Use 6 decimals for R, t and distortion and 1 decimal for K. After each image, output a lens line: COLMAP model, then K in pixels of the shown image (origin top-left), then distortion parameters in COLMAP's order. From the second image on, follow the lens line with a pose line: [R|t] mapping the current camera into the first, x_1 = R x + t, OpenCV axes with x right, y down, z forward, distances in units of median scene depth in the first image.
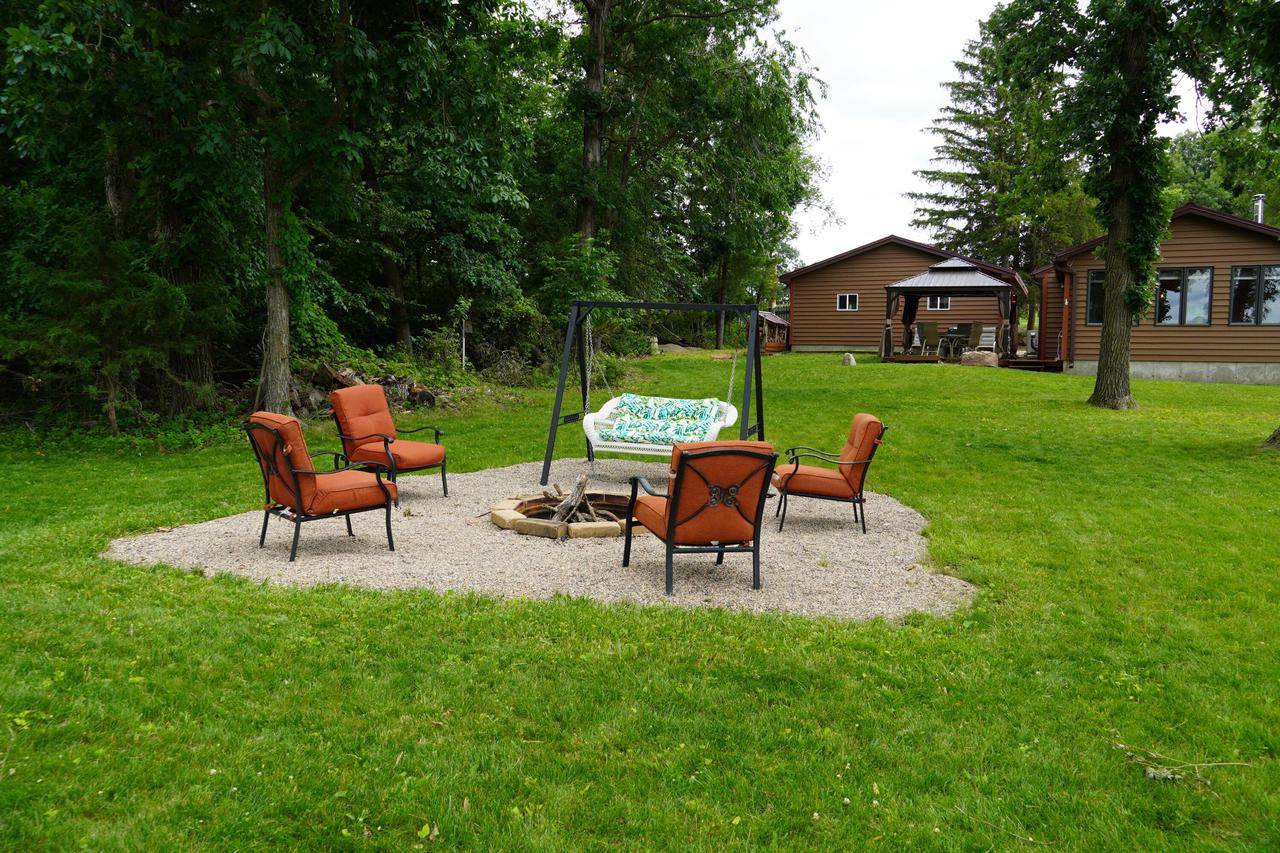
lens RADIAL K [[947.6, 0, 641.8], [0, 947.6, 398.3], [0, 0, 1]] dist [-0.005450, -0.002459]
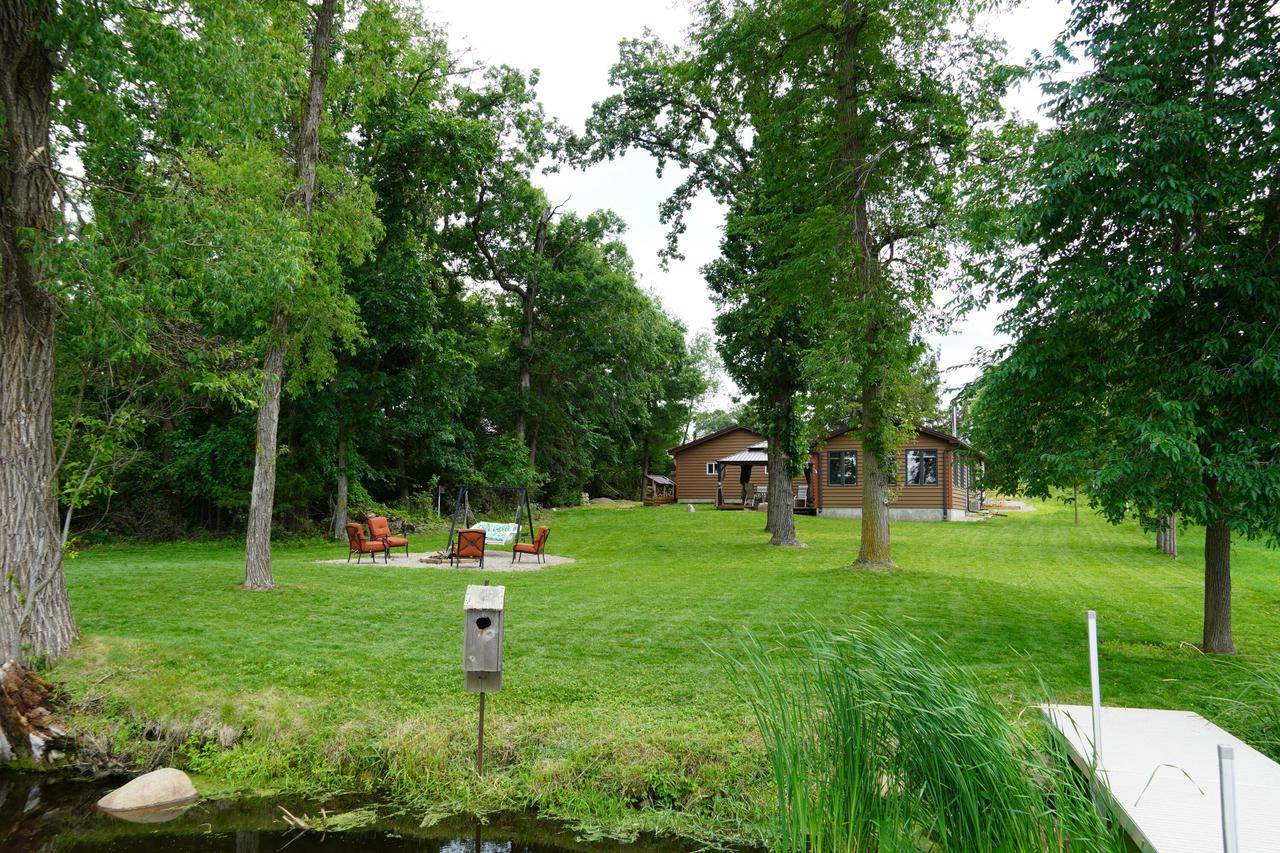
lens RADIAL K [[947.6, 0, 641.8], [0, 947.6, 398.3], [0, 0, 1]] dist [-0.005450, -0.002459]
pose [[0.999815, -0.006945, -0.017964, 0.249764], [0.004022, 0.987452, -0.157867, 0.039212], [0.018835, 0.157765, 0.987297, -0.844117]]
